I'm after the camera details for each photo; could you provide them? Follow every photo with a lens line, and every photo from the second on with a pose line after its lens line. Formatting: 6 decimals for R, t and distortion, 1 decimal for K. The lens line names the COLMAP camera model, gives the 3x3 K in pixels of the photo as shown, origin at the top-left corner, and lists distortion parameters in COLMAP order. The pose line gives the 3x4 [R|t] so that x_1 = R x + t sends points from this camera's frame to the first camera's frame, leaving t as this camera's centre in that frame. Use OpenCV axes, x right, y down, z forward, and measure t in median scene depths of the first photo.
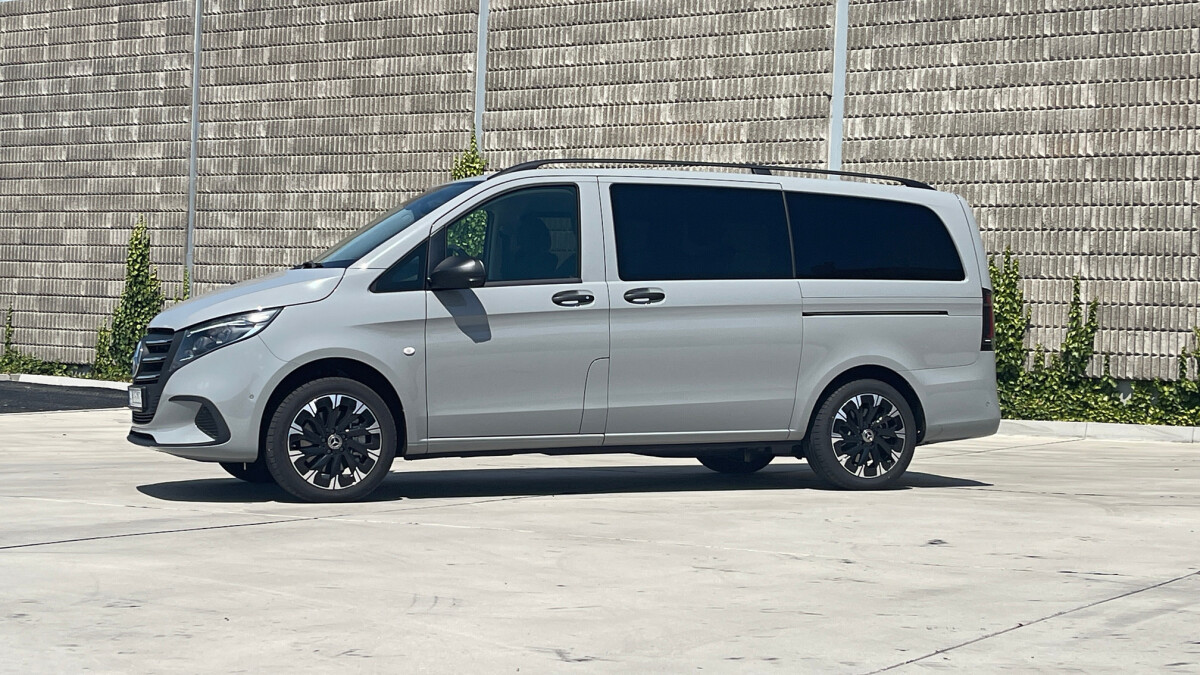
lens RADIAL K [[1757.9, 0, 598.3], [0, 1757.9, 320.5], [0, 0, 1]] dist [0.189452, -0.723066]
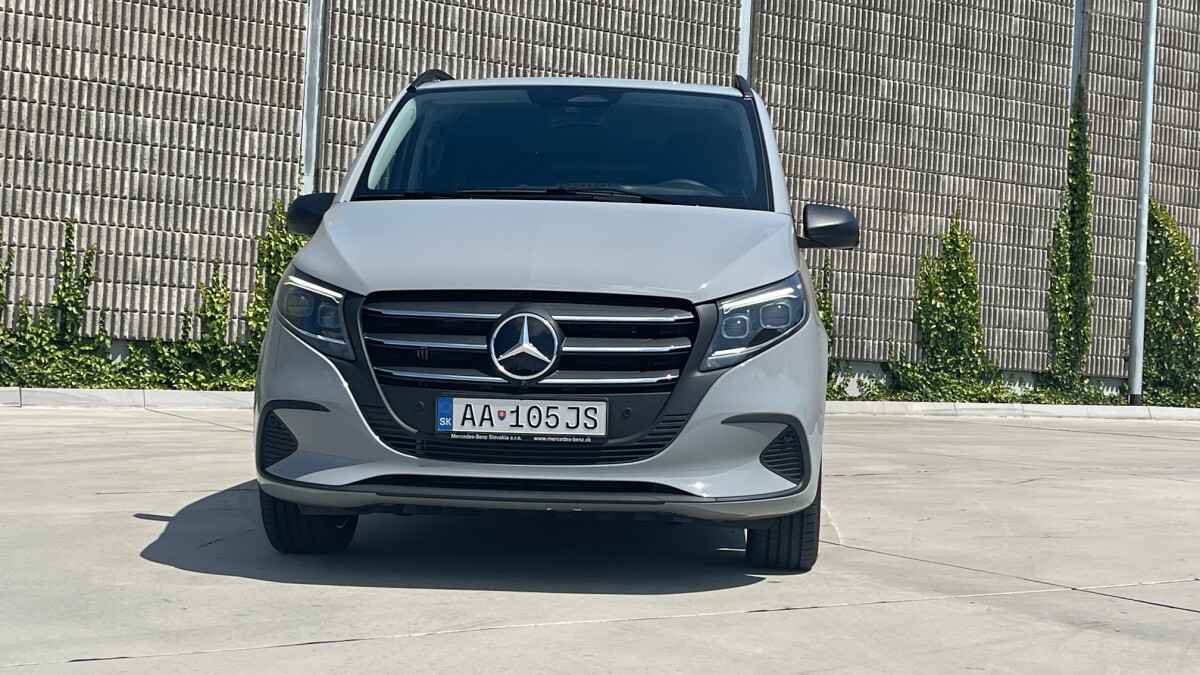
lens RADIAL K [[1801.1, 0, 600.8], [0, 1801.1, 305.6], [0, 0, 1]] dist [0.168805, -0.690097]
pose [[0.434208, 0.017902, 0.900635, -0.422512], [-0.046960, 0.998893, 0.002785, 0.002849], [-0.899588, -0.043503, 0.434568, 0.400701]]
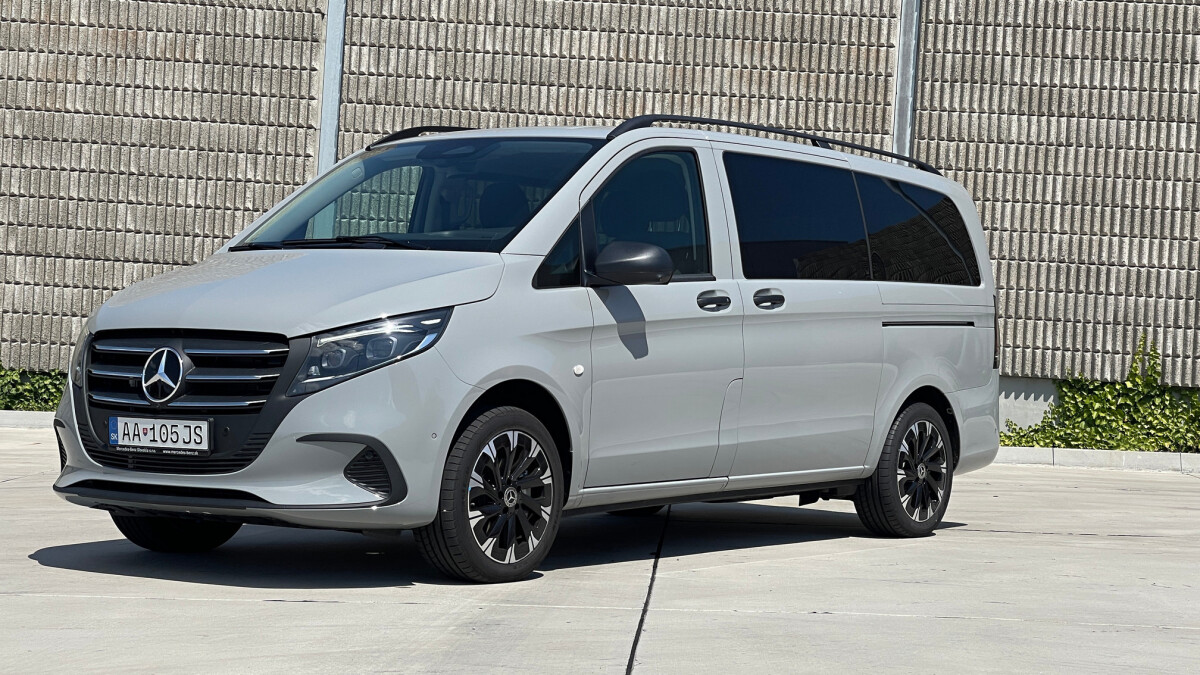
lens RADIAL K [[2189.2, 0, 578.0], [0, 2189.2, 319.6], [0, 0, 1]] dist [0.217292, 0.105709]
pose [[0.848968, 0.020944, 0.528030, -0.322223], [-0.031506, 0.999443, 0.011012, -0.007426], [-0.527505, -0.025985, 0.849155, 0.125707]]
